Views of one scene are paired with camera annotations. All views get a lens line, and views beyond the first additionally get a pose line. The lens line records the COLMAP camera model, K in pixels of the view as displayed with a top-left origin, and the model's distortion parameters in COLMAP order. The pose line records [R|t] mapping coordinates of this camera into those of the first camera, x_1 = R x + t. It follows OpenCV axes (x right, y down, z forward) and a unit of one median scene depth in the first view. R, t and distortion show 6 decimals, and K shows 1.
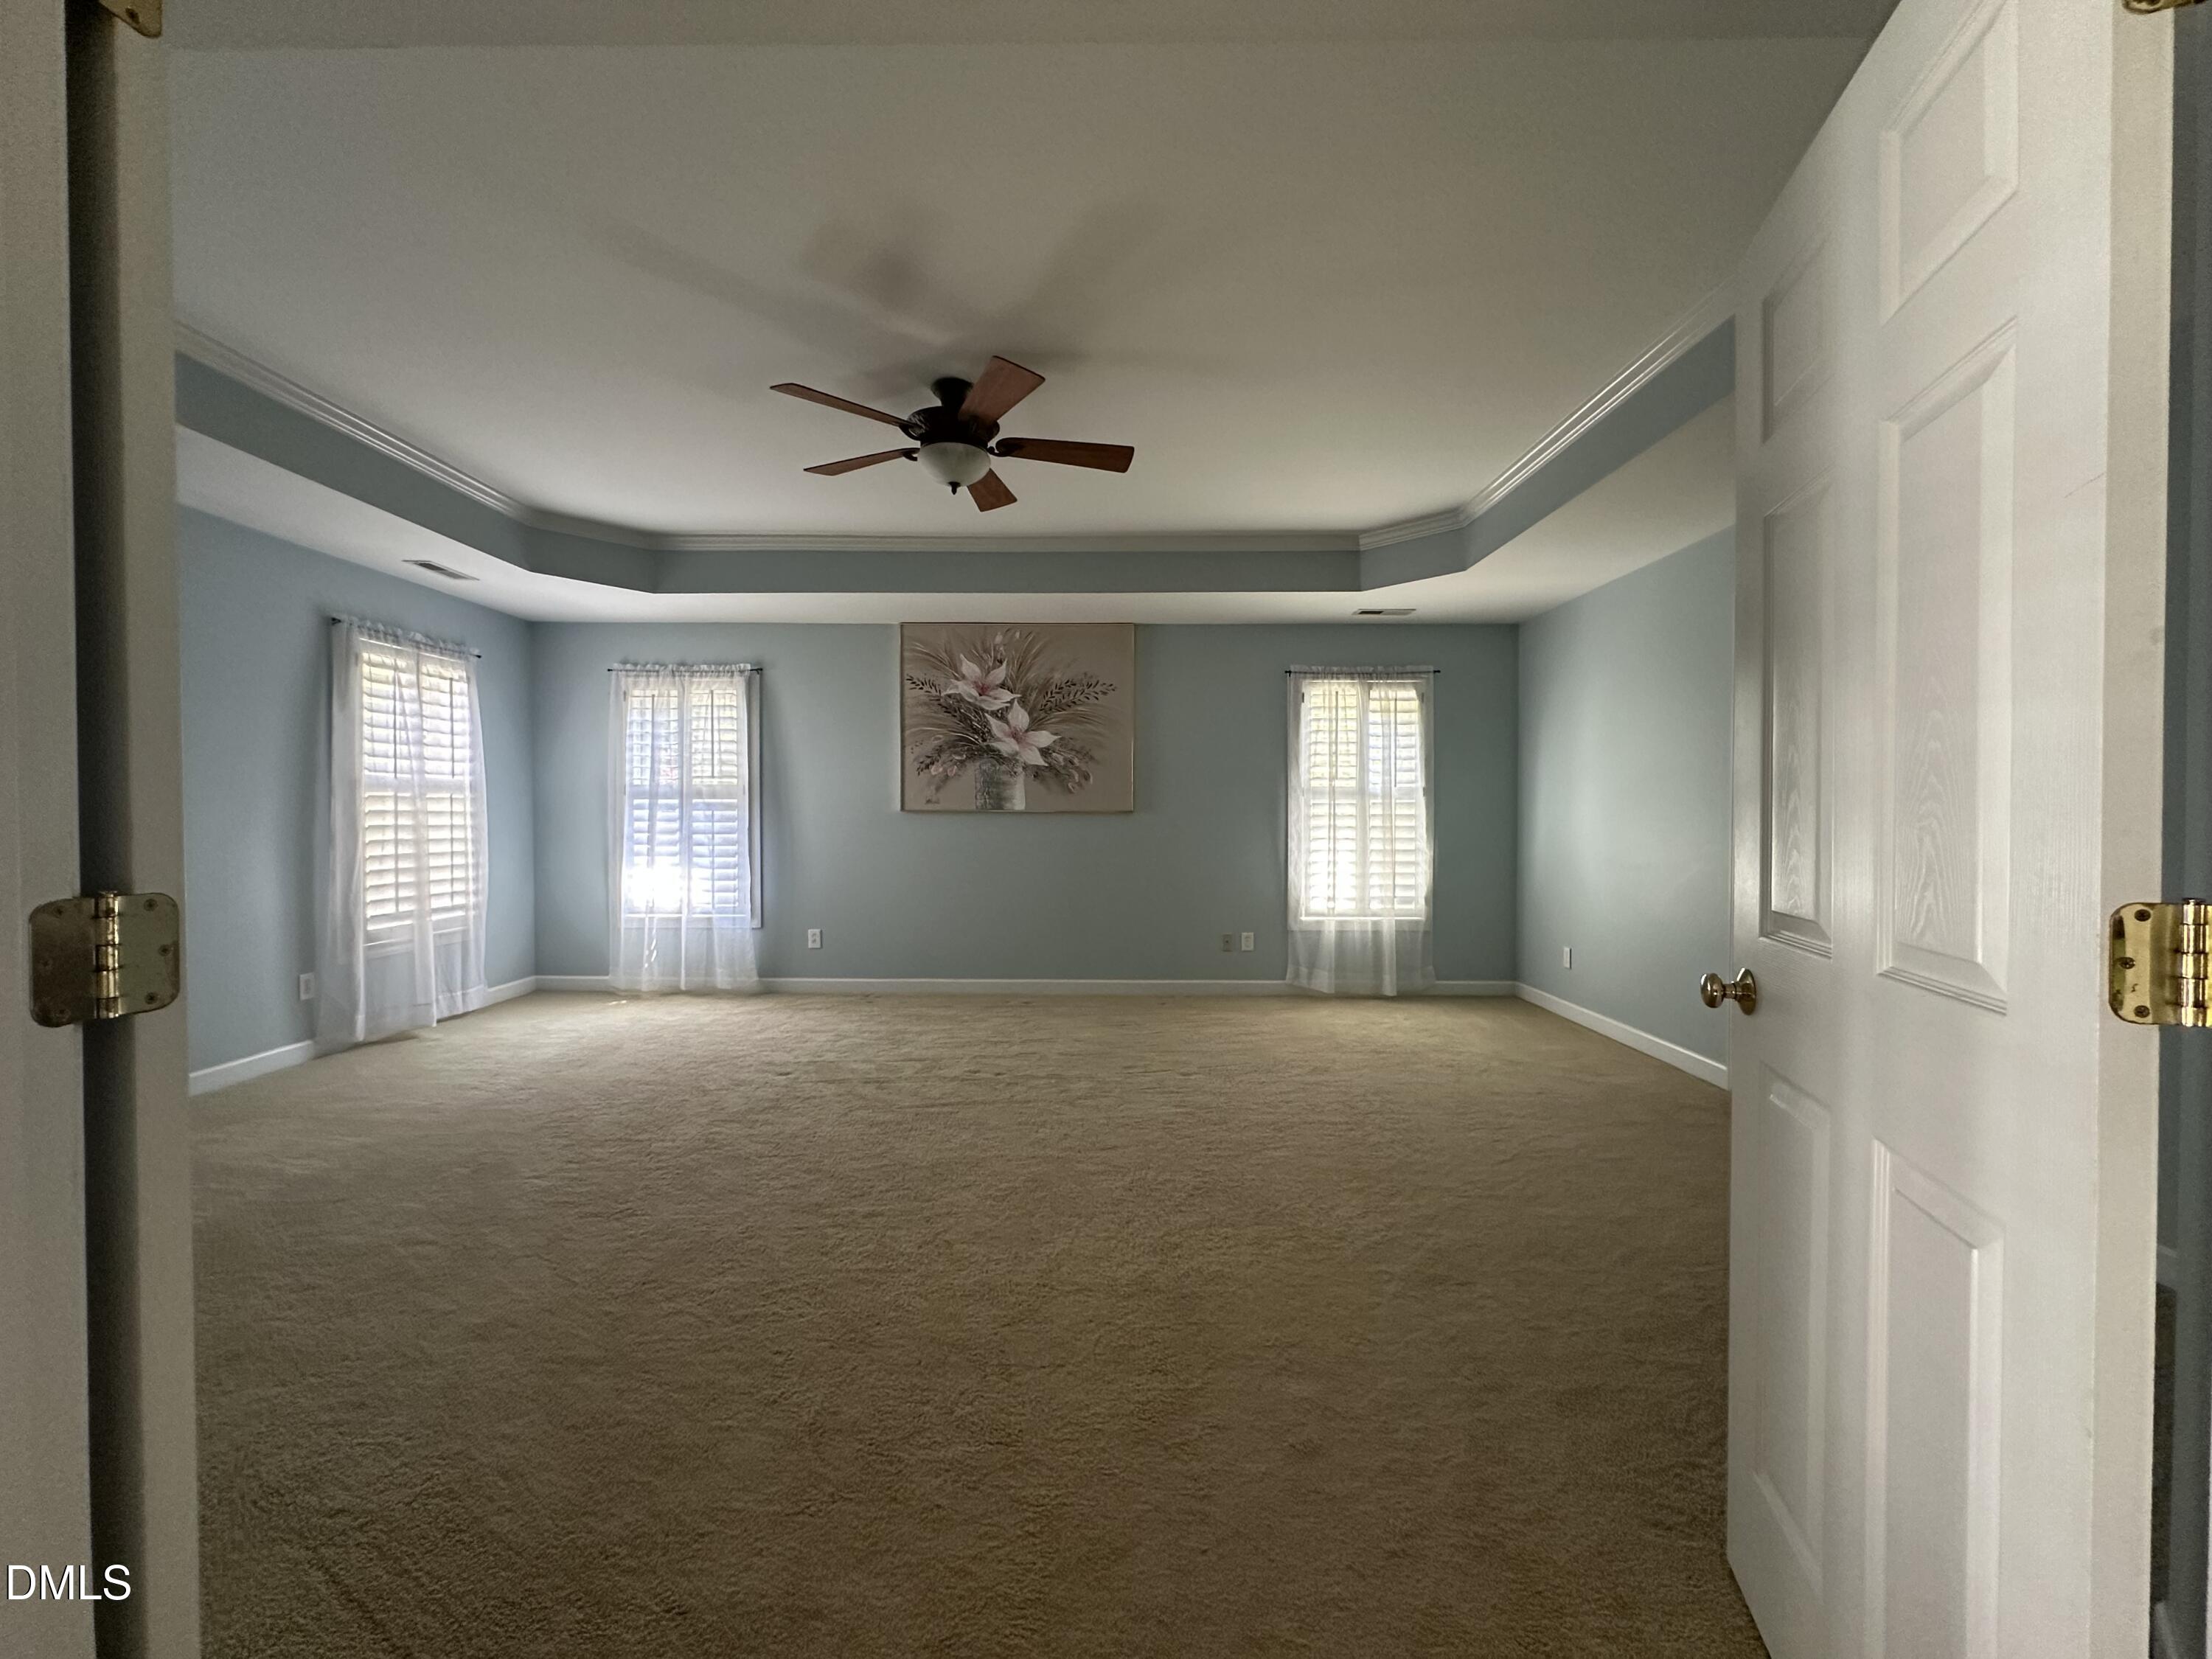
lens RADIAL K [[882.3, 0, 1106.0], [0, 882.3, 829.5], [0, 0, 1]] dist [-0.001530, 0.000009]
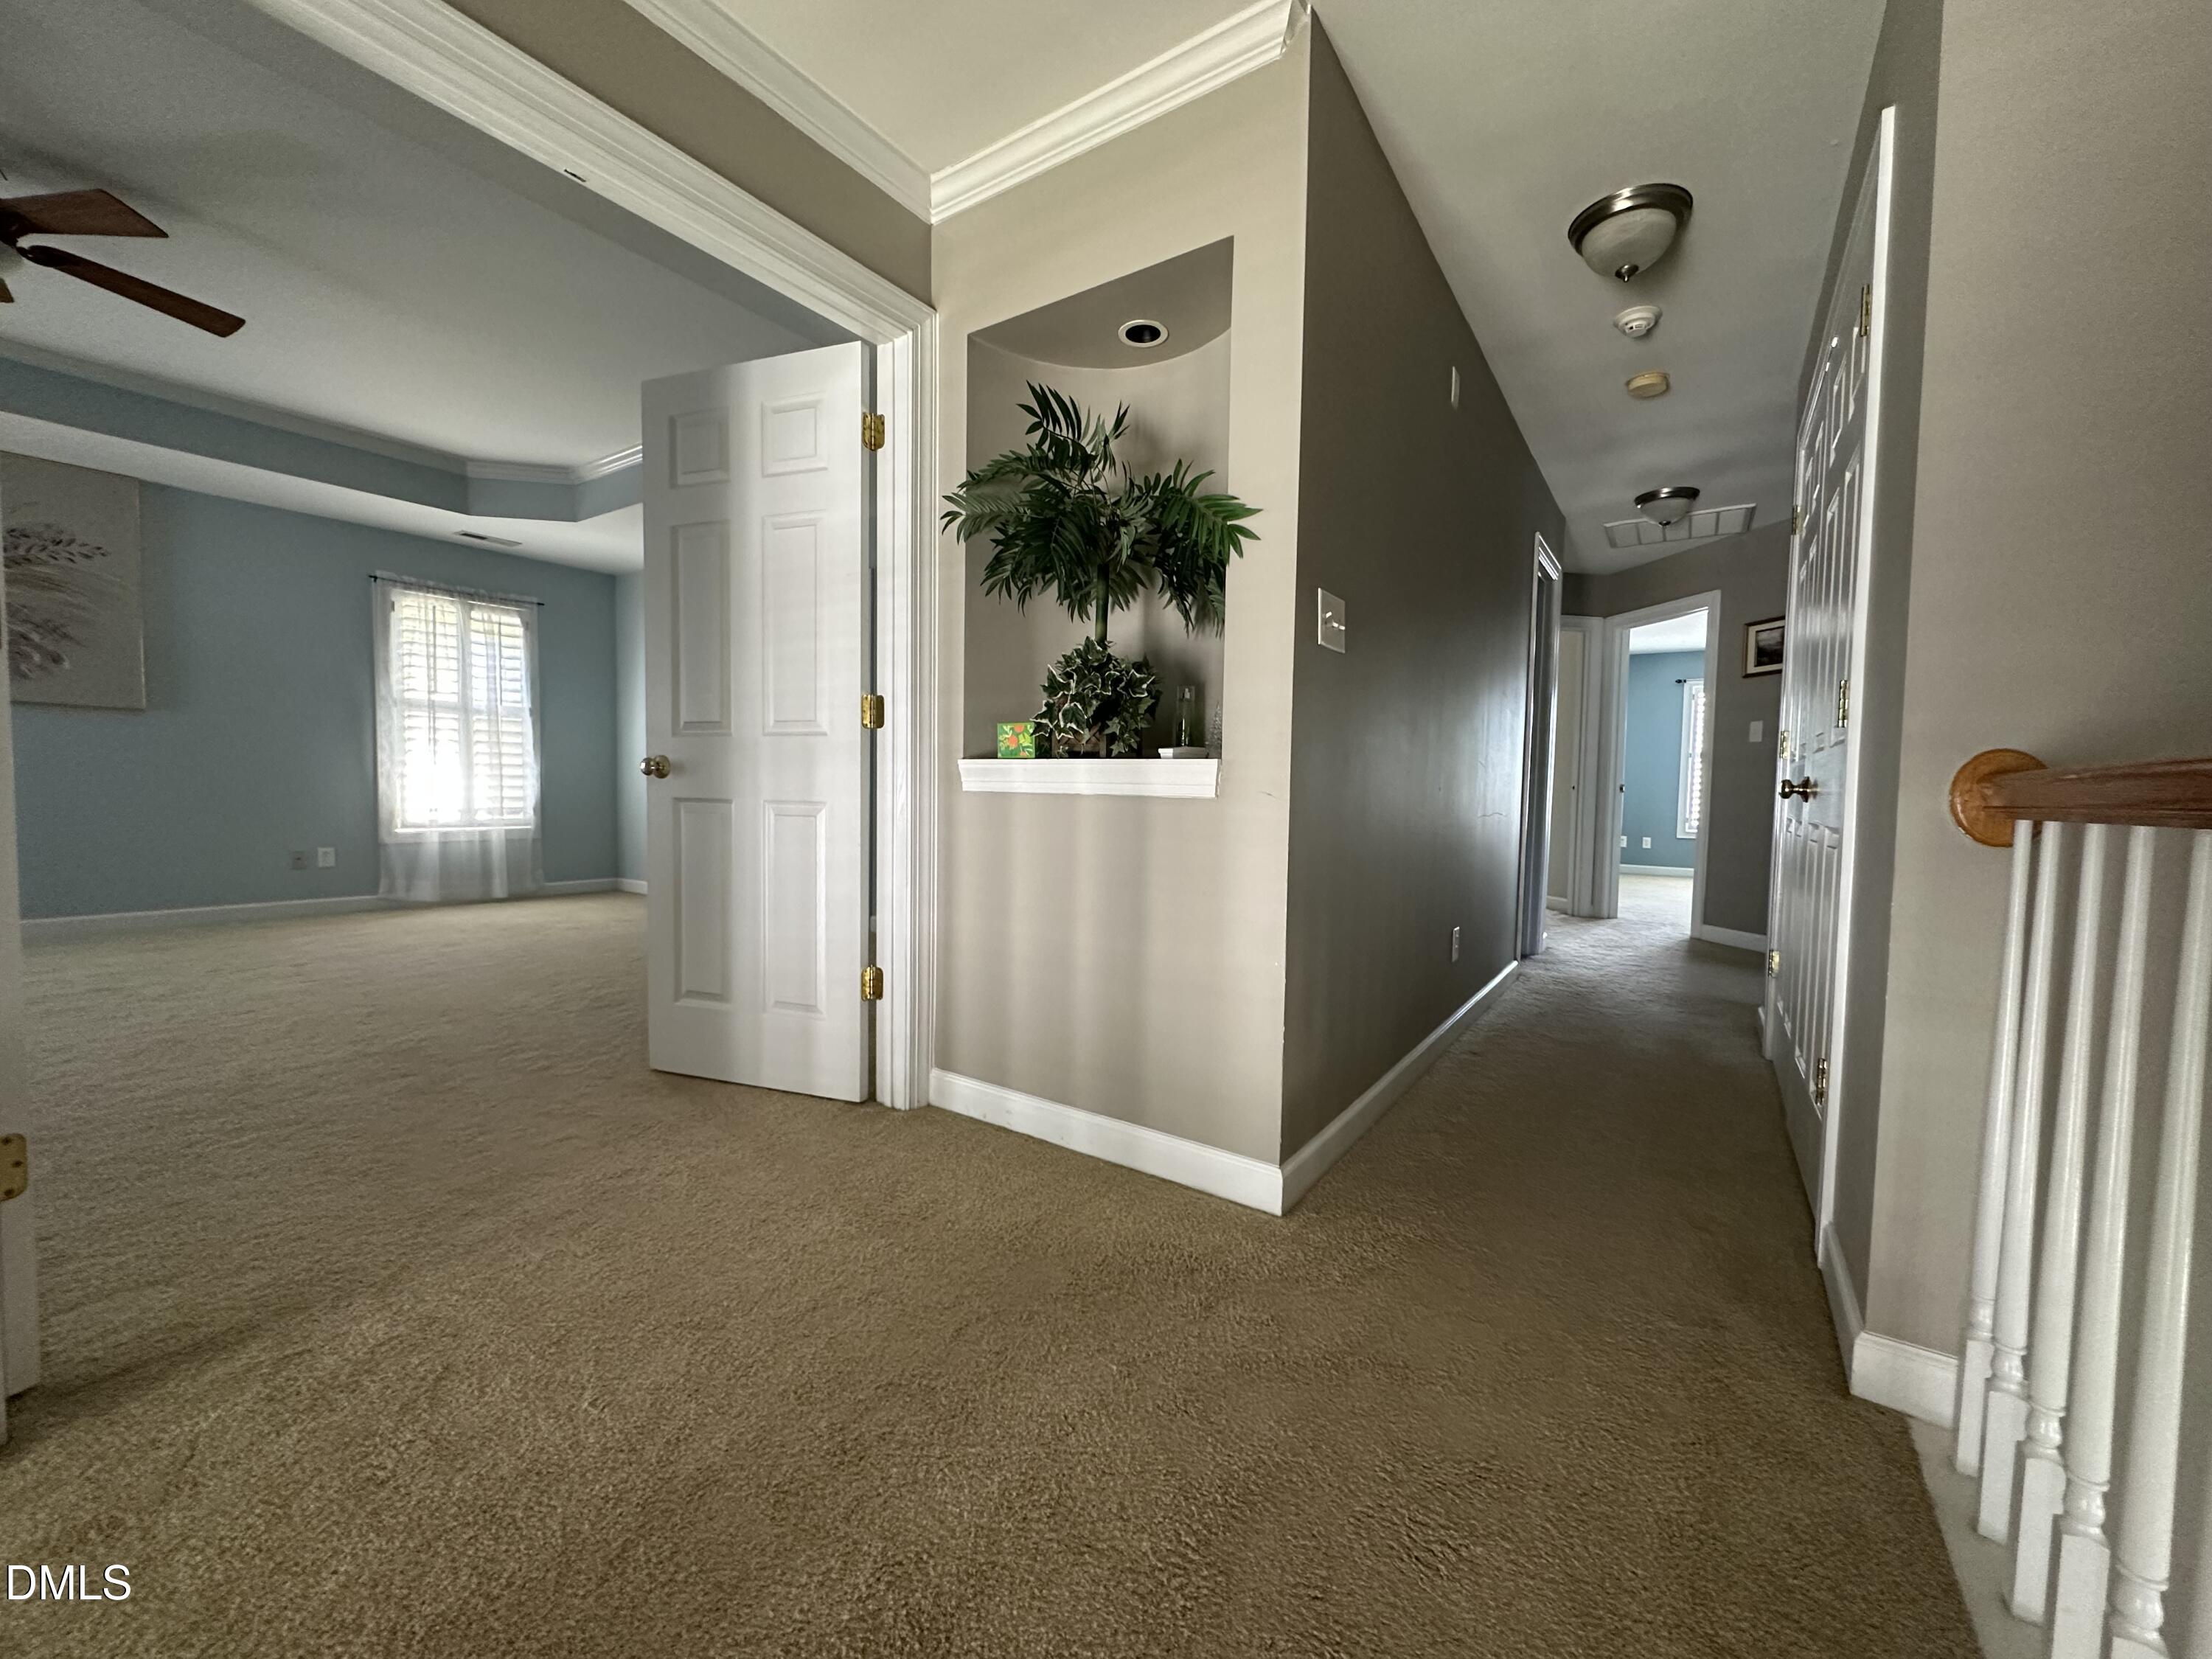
lens RADIAL K [[882.3, 0, 1106.0], [0, 882.3, 829.5], [0, 0, 1]] dist [-0.001530, 0.000009]
pose [[0.563270, -0.029959, 0.825729, -0.148490], [-0.005570, 0.999182, 0.040052, 0.055711], [-0.826254, -0.027160, 0.562643, -0.218433]]
